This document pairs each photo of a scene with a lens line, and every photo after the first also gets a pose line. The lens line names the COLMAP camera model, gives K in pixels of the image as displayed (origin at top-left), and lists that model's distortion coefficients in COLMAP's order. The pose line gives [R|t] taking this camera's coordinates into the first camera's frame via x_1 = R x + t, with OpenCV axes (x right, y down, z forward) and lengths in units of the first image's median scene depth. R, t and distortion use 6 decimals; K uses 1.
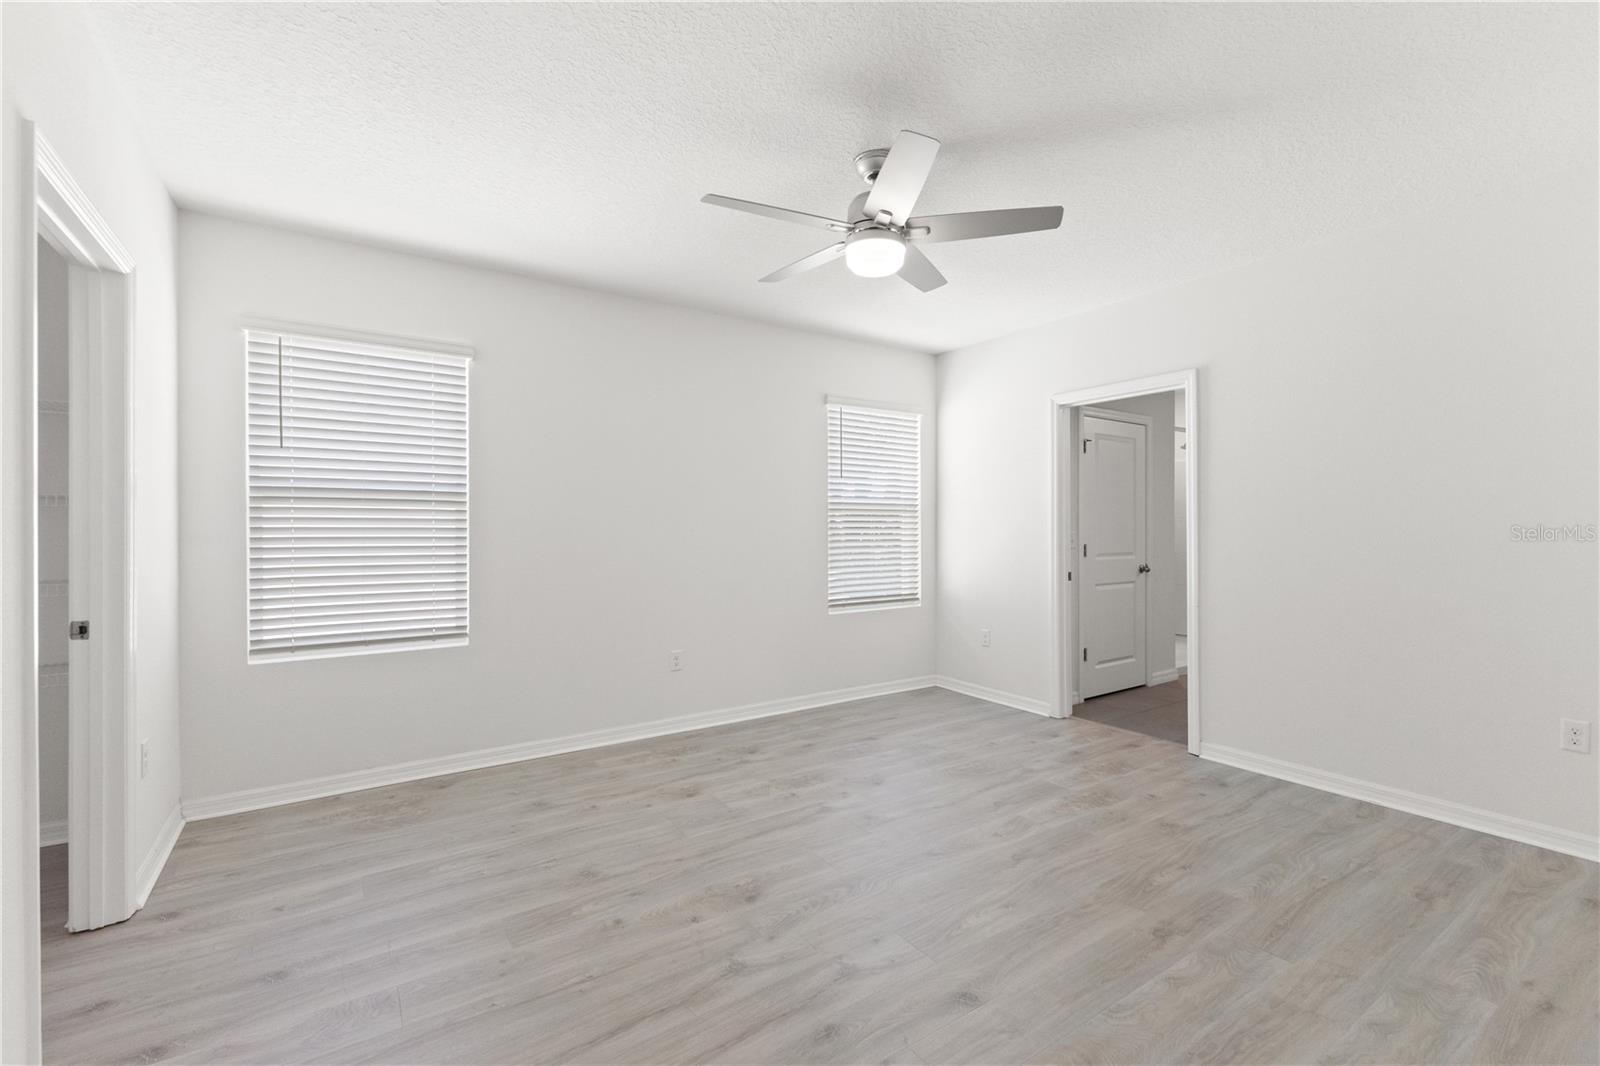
lens RADIAL K [[702.1, 0, 800.1], [0, 702.1, 546.4], [0, 0, 1]] dist [0.009402, 0.000077]
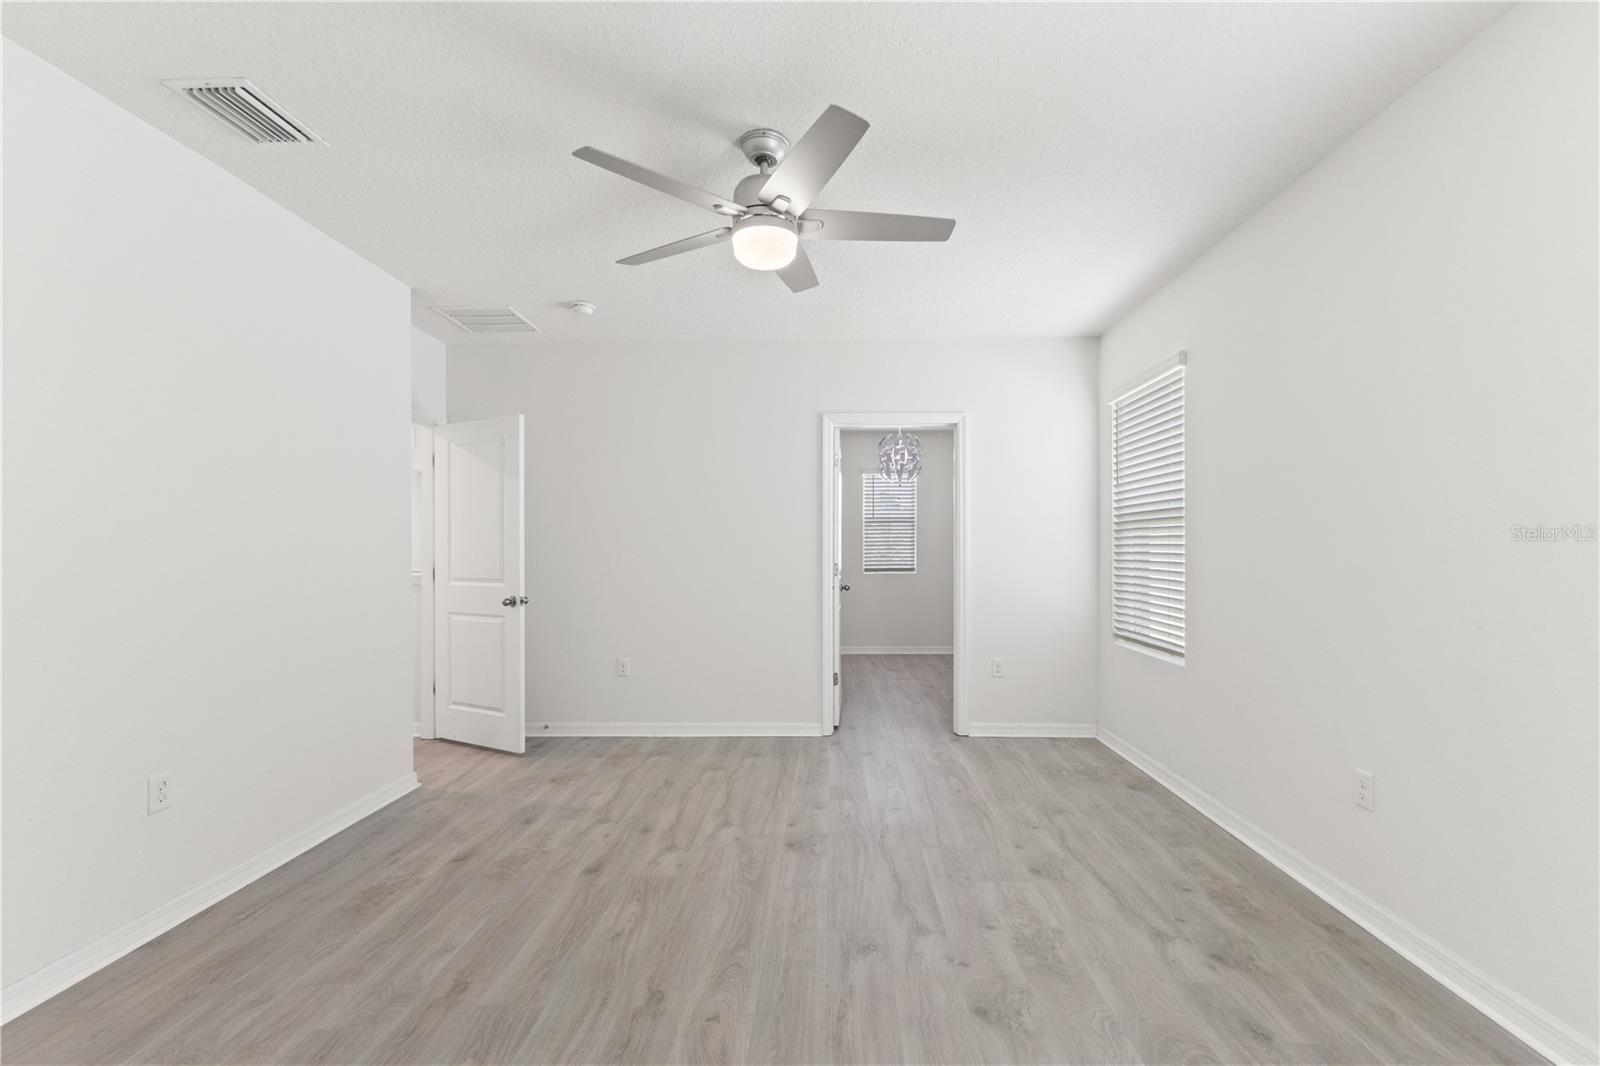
lens RADIAL K [[702.1, 0, 800.1], [0, 702.1, 546.4], [0, 0, 1]] dist [0.009402, 0.000077]
pose [[-0.598100, -0.001677, -0.801420, 0.781815], [-0.016764, 0.999805, 0.010419, -0.026828], [0.801246, 0.019667, -0.598012, 1.505746]]
